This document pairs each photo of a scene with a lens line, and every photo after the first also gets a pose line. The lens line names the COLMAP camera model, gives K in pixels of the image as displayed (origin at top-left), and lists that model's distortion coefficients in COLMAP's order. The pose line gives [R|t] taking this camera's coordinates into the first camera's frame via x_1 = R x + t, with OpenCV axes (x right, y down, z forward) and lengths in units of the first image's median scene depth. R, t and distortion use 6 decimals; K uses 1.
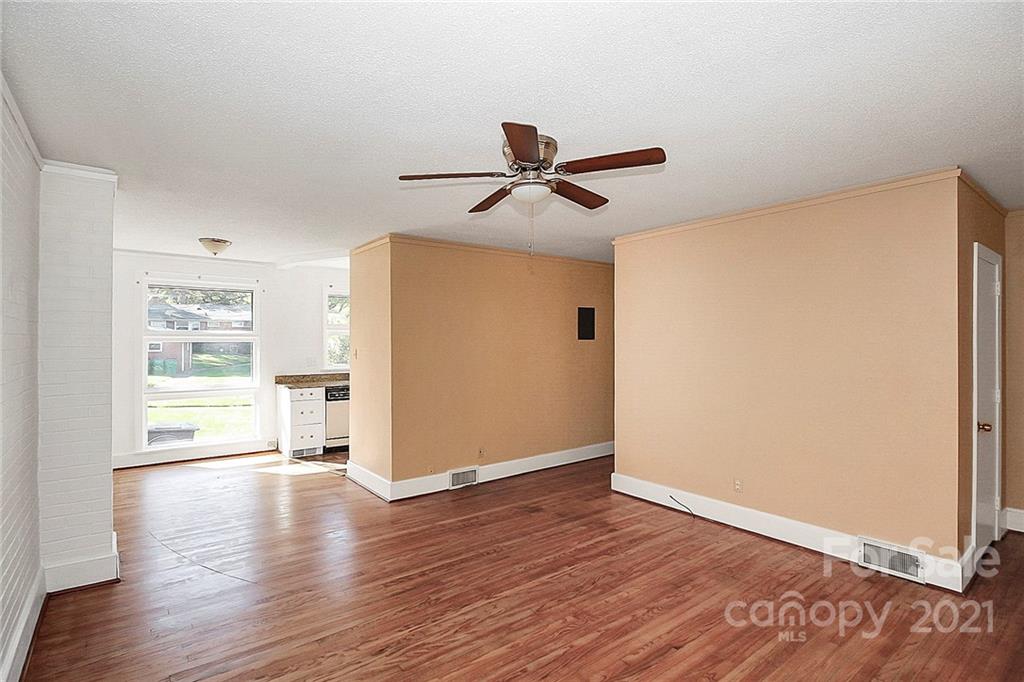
lens RADIAL K [[481.6, 0, 477.3], [0, 481.6, 342.2], [0, 0, 1]] dist [0.002556, 0.000027]
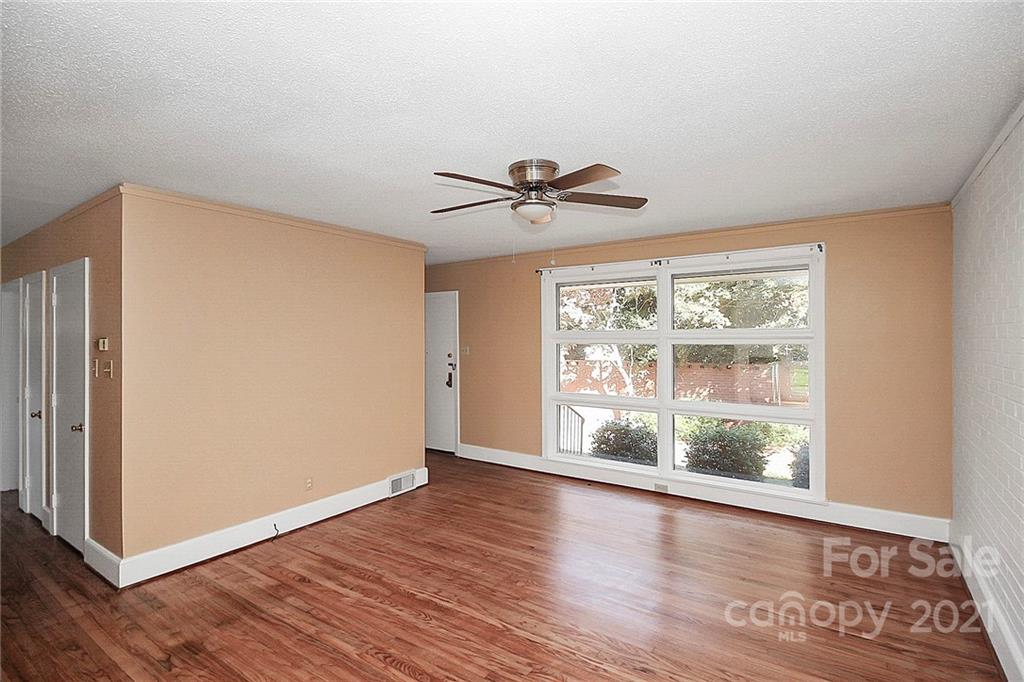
lens RADIAL K [[498.8, 0, 509.8], [0, 498.8, 338.7], [0, 0, 1]] dist [0.000117, -0.000477]
pose [[-0.329013, 0.002054, 0.944323, -0.817511], [0.002902, 0.999995, -0.001164, -0.022997], [-0.944321, 0.002357, -0.329017, 1.219734]]
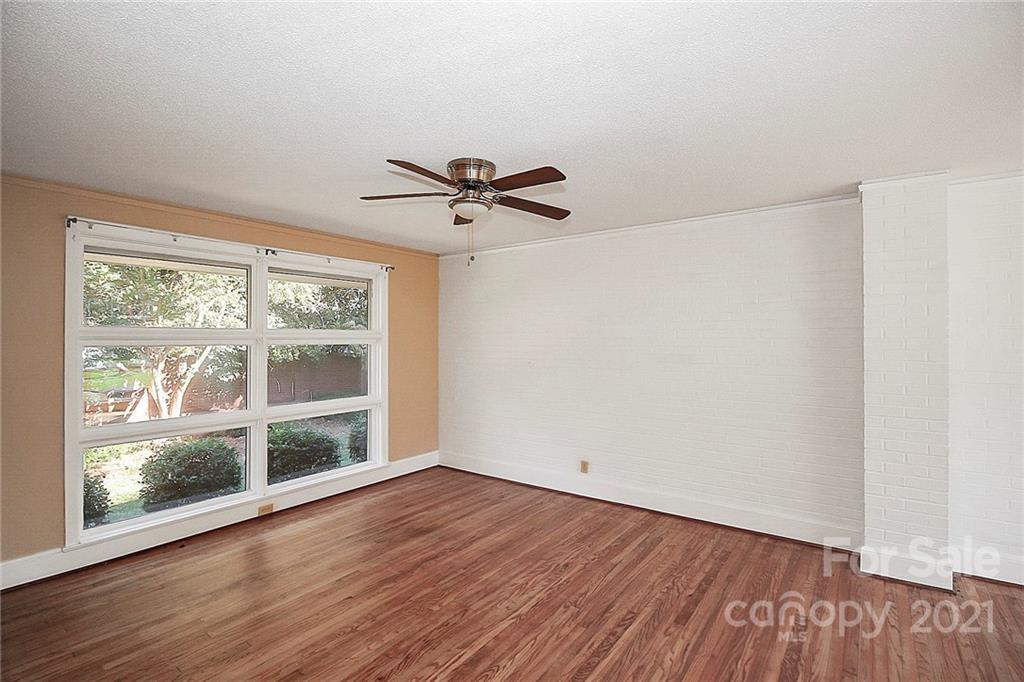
lens RADIAL K [[522.9, 0, 512.0], [0, 522.9, 341.0], [0, 0, 1]] dist [-0.001593, -0.000515]
pose [[-0.941356, 0.002164, -0.337409, 0.362912], [0.000916, 0.999992, 0.003857, -0.022781], [0.337414, 0.003322, -0.941350, 1.842612]]
